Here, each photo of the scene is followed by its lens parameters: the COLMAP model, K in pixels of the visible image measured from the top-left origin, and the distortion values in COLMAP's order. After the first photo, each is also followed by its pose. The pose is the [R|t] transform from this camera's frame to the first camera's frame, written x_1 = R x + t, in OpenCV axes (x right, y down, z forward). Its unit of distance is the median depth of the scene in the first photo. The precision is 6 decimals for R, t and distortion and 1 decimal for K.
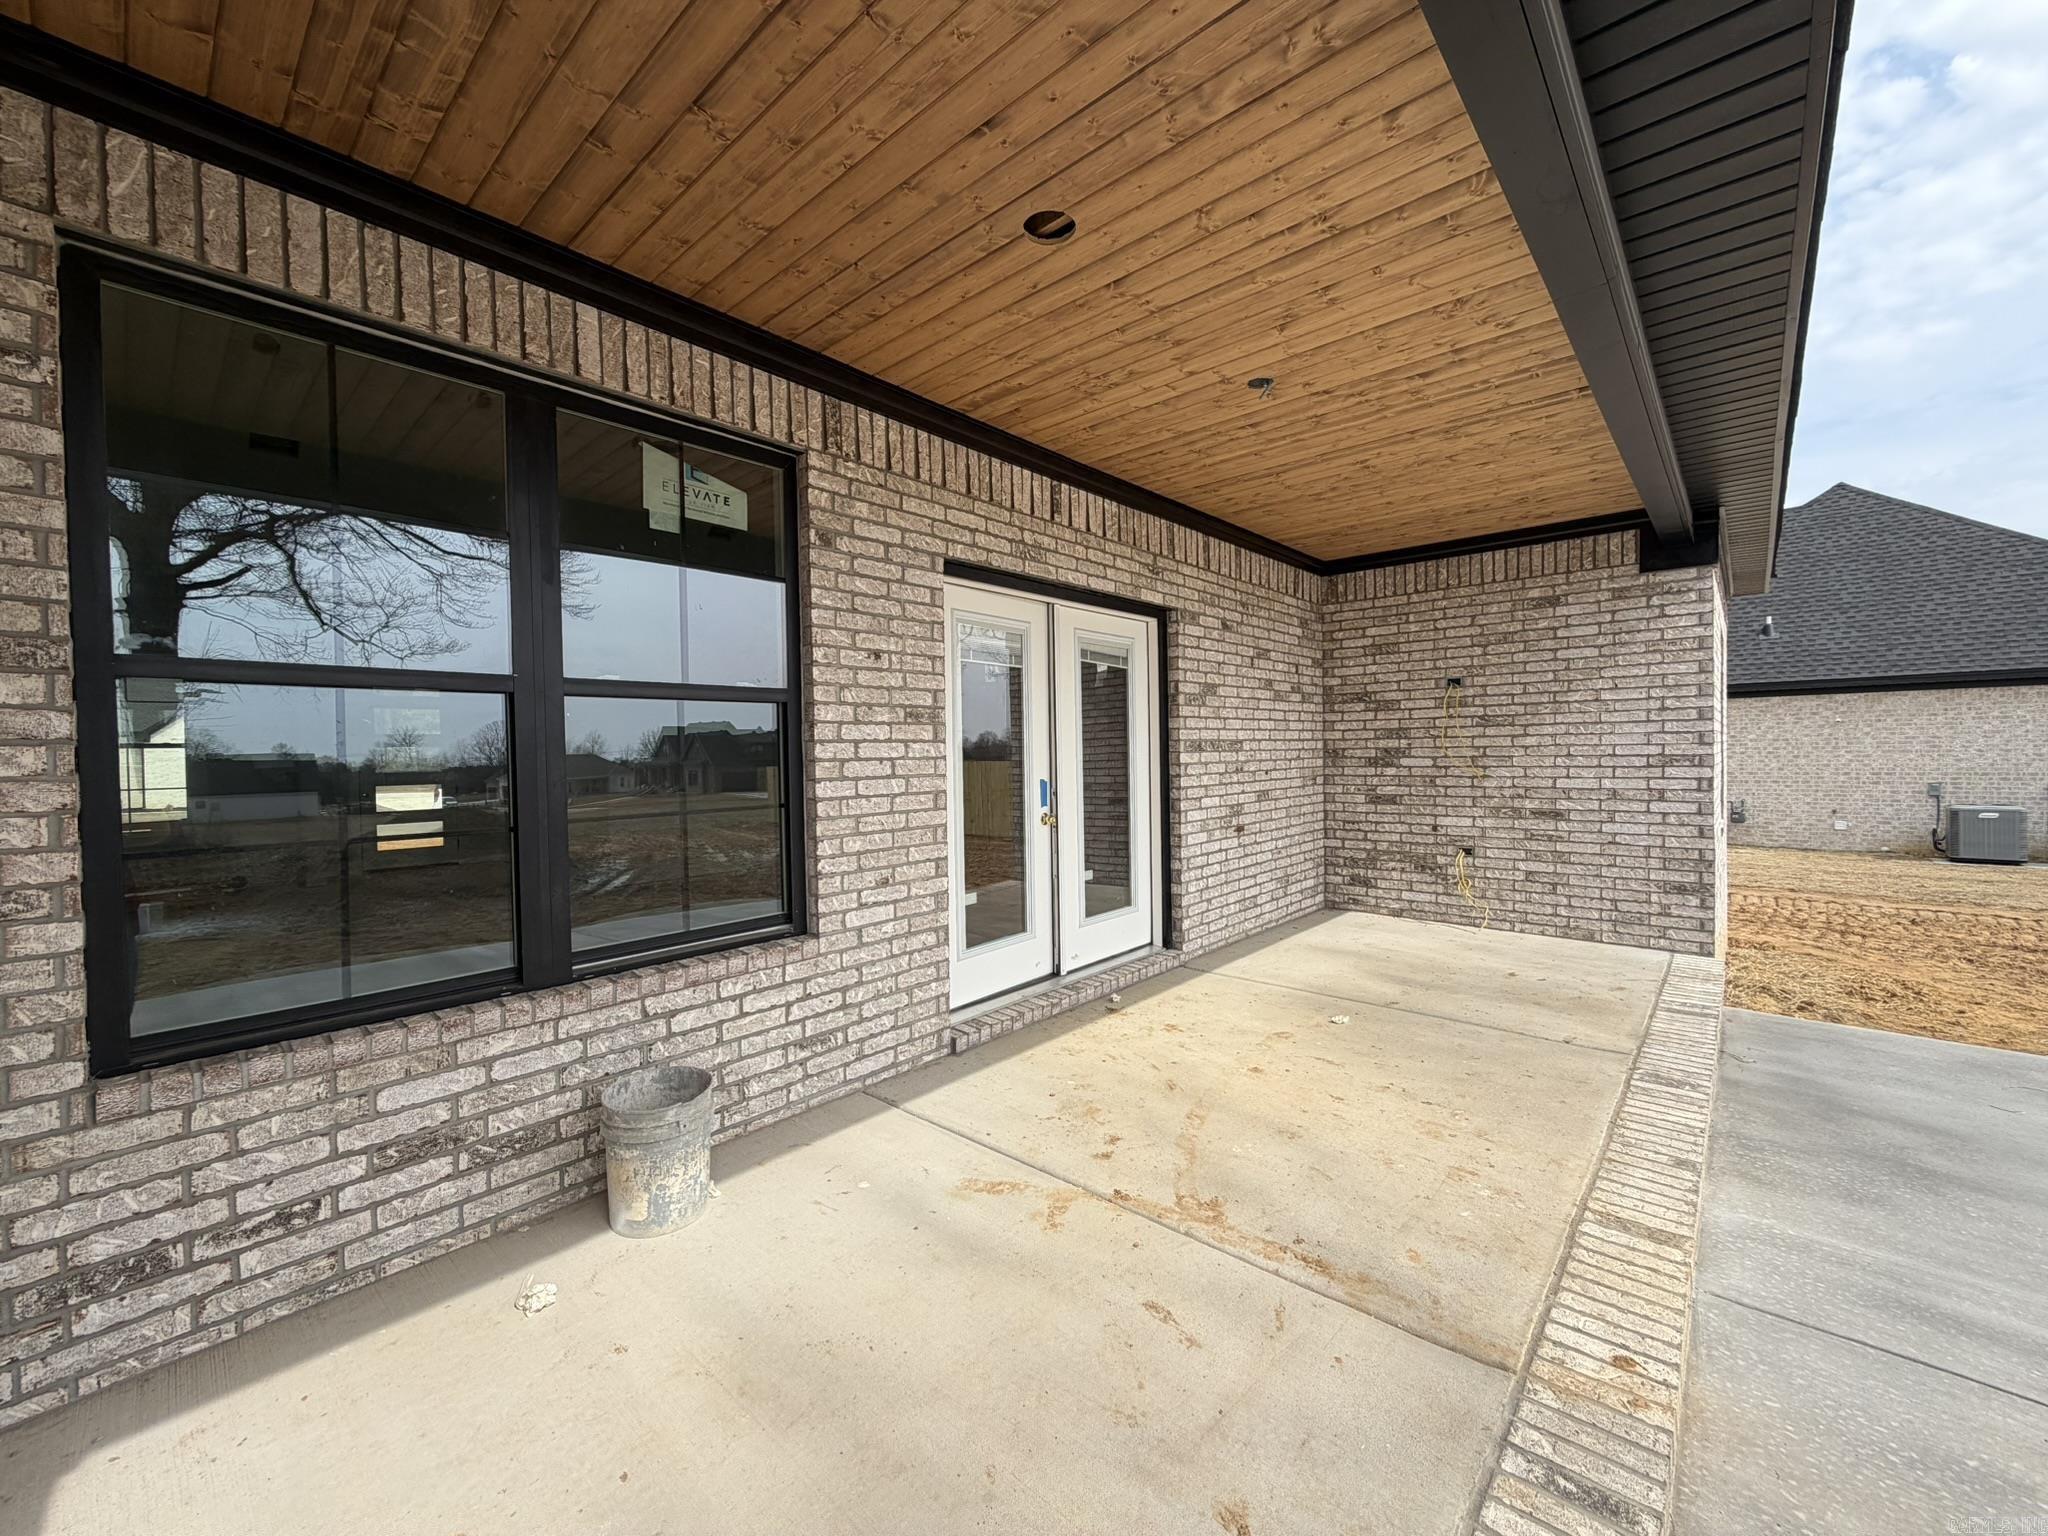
lens RADIAL K [[818.1, 0, 1018.7], [0, 818.1, 763.0], [0, 0, 1]] dist [0.000339, 0.000127]
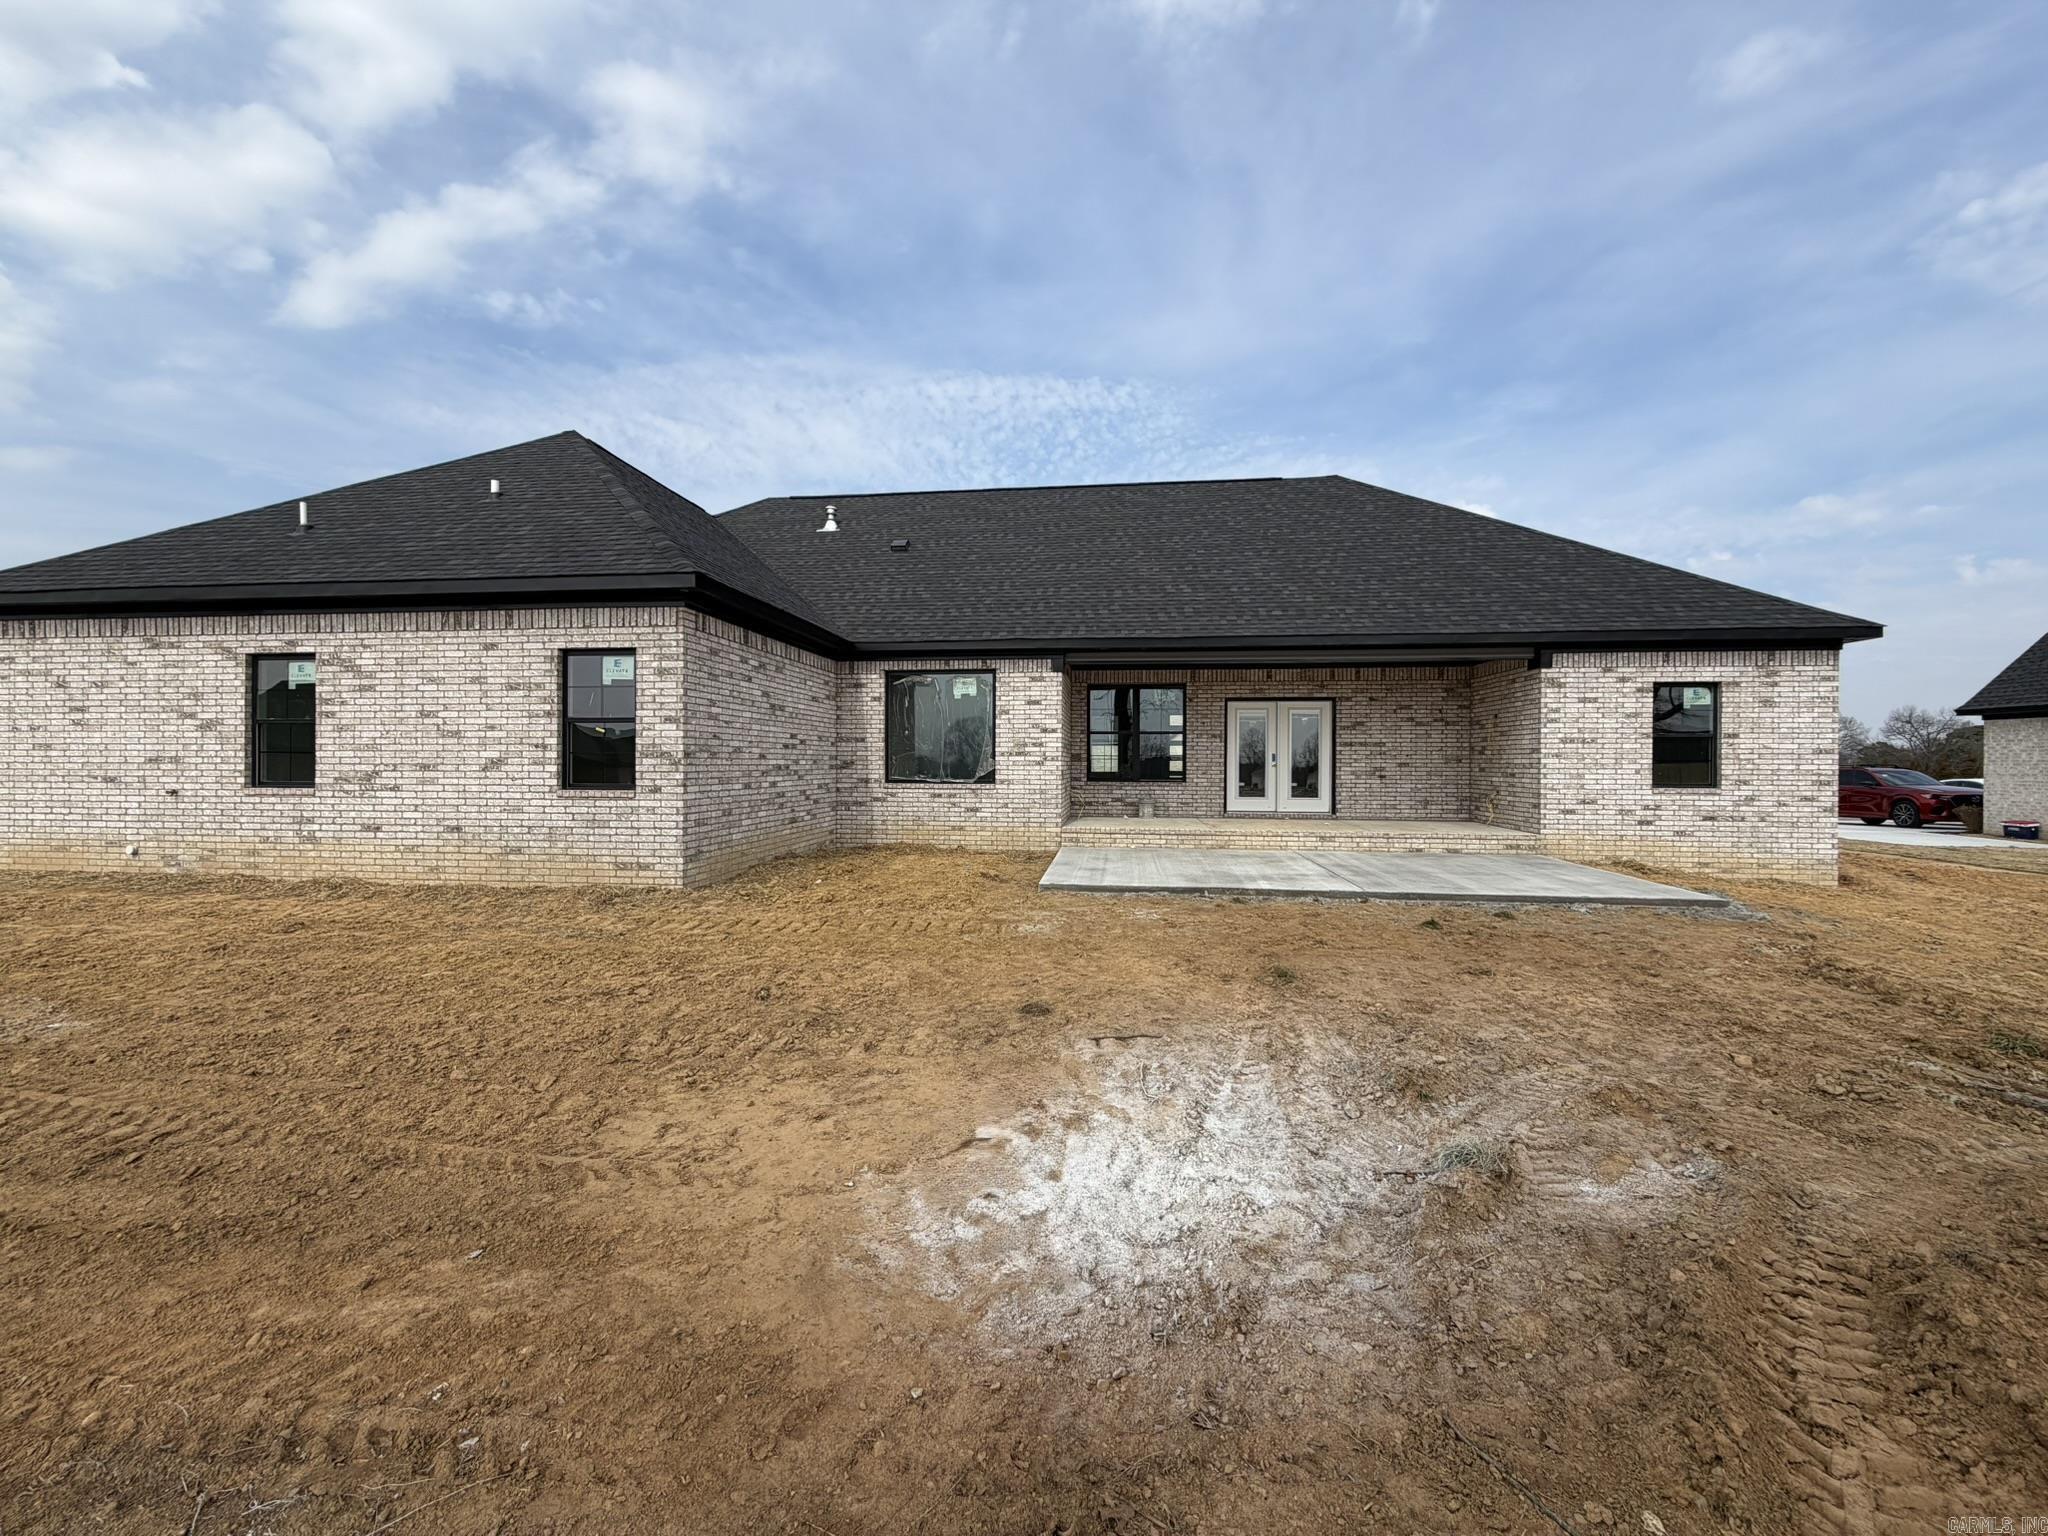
lens RADIAL K [[818.1, 0, 1022.9], [0, 818.1, 761.2], [0, 0, 1]] dist [0.000339, 0.000127]
pose [[0.576350, 0.022867, -0.816883, 1.935757], [-0.023878, 0.999653, 0.011137, 0.033708], [0.816854, 0.013087, 0.576696, -1.589022]]
